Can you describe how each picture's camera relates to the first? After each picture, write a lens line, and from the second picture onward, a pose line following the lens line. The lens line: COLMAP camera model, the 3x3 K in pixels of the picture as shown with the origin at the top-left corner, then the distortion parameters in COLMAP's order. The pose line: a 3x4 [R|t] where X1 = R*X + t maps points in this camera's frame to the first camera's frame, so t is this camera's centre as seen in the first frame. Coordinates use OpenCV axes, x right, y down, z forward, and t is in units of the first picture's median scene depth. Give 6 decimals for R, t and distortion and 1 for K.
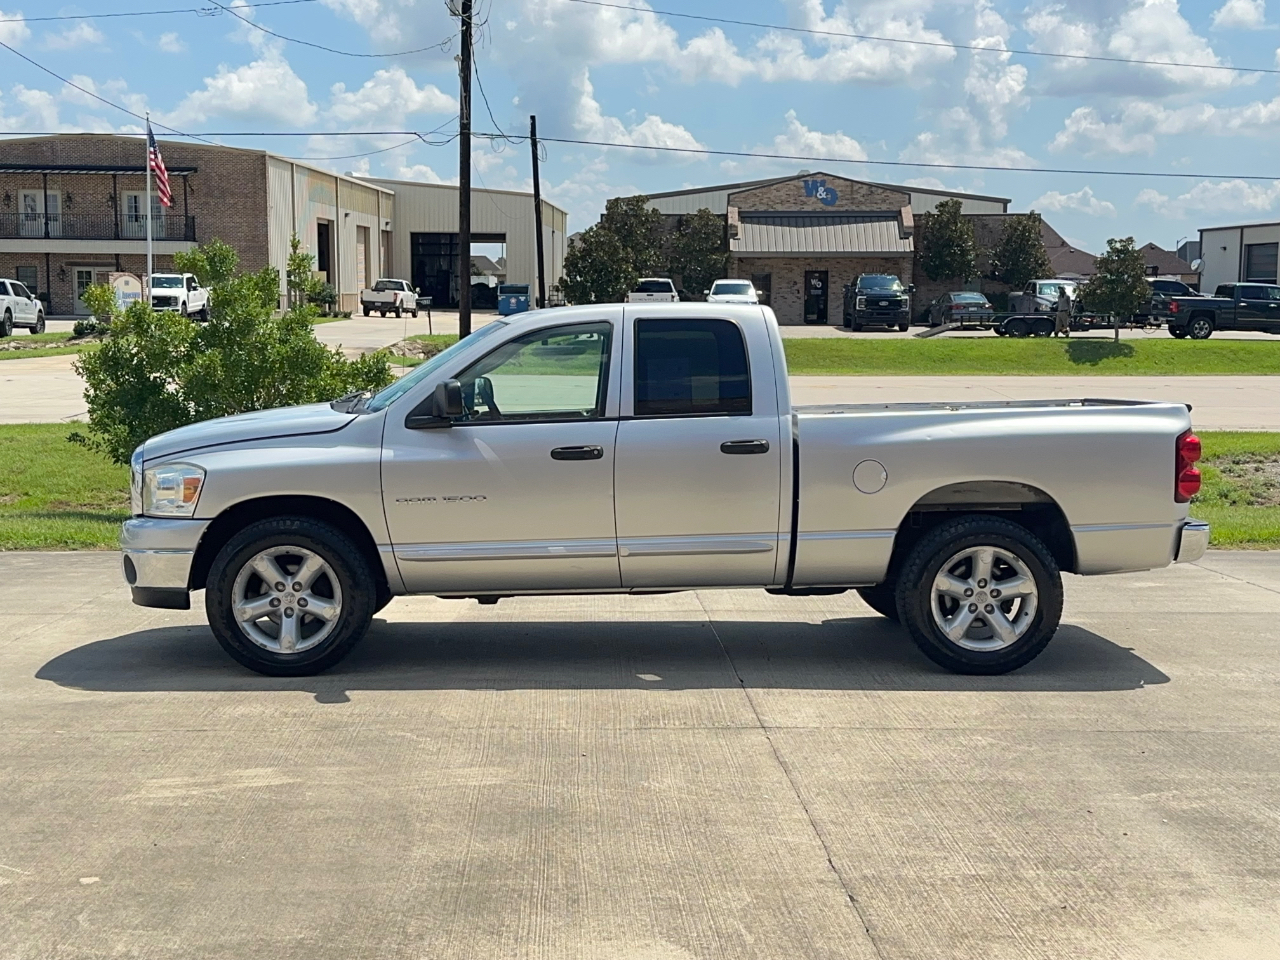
lens RADIAL K [[1770.5, 0, 645.6], [0, 1770.5, 483.8], [0, 0, 1]] dist [0.123693, 0.000000]
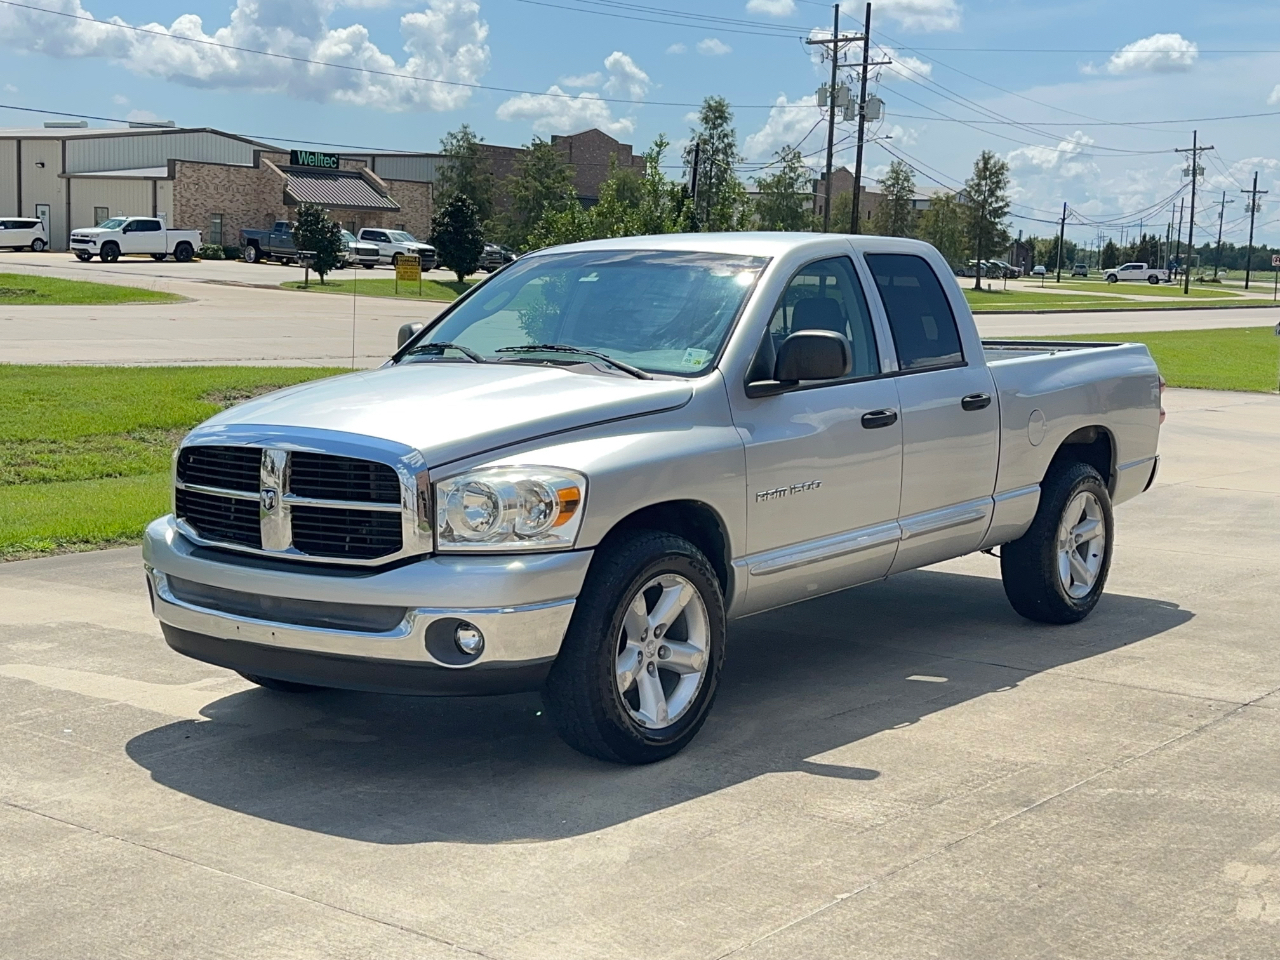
lens RADIAL K [[1770.5, 0, 633.3], [0, 1770.5, 481.0], [0, 0, 1]] dist [0.123693, 0.000000]
pose [[0.643242, -0.079236, 0.761552, -0.729267], [0.048803, 0.996851, 0.062496, -0.045092], [-0.764106, -0.003034, 0.645083, 0.559199]]
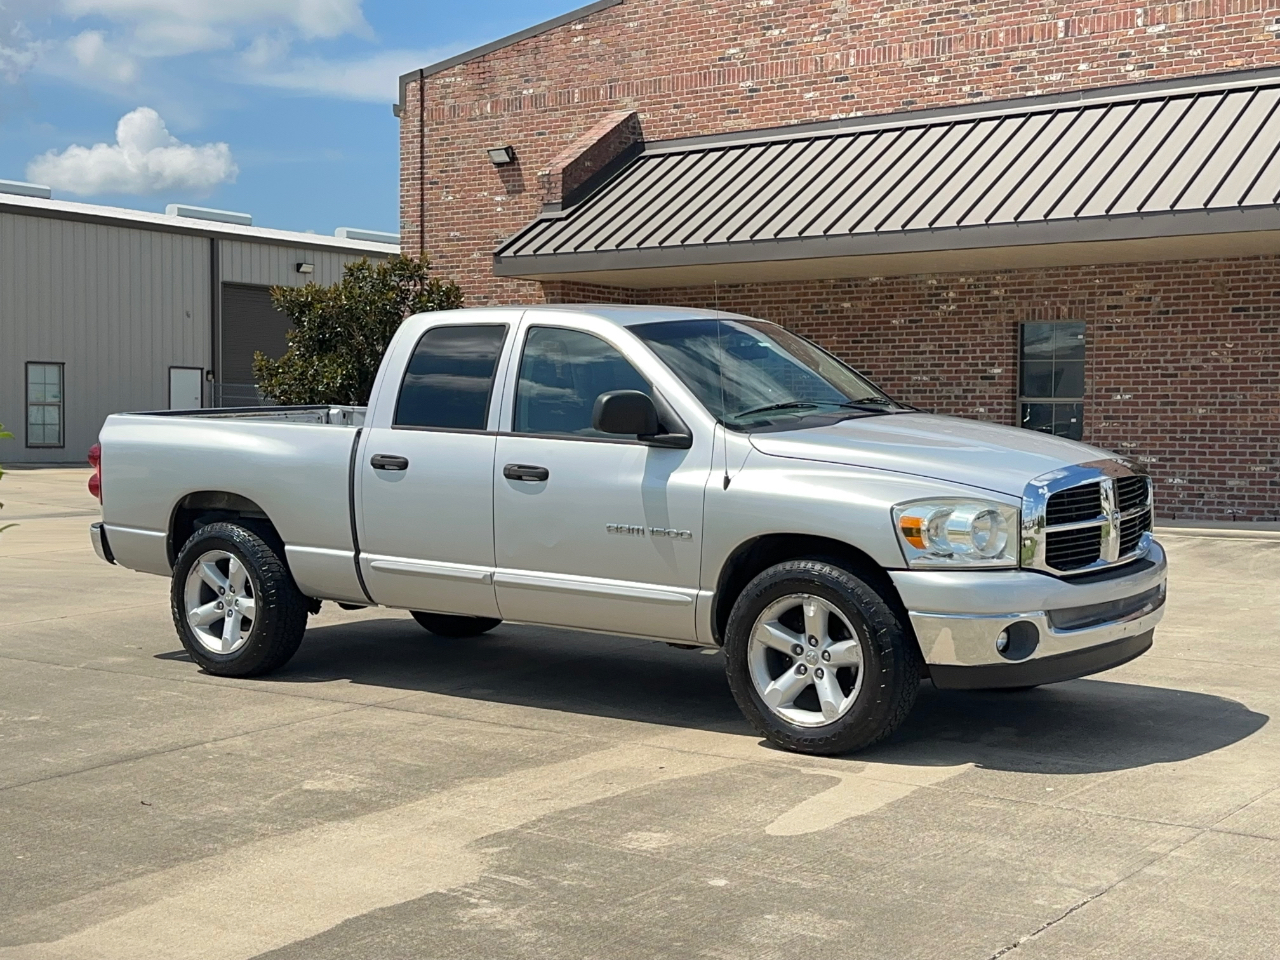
lens RADIAL K [[1770.5, 0, 654.1], [0, 1770.5, 509.8], [0, 0, 1]] dist [0.123693, 0.000000]
pose [[-0.787808, -0.042720, 0.614438, -0.645594], [0.054691, 0.988799, 0.138870, -0.133930], [-0.613488, 0.143007, -0.776647, 1.870743]]
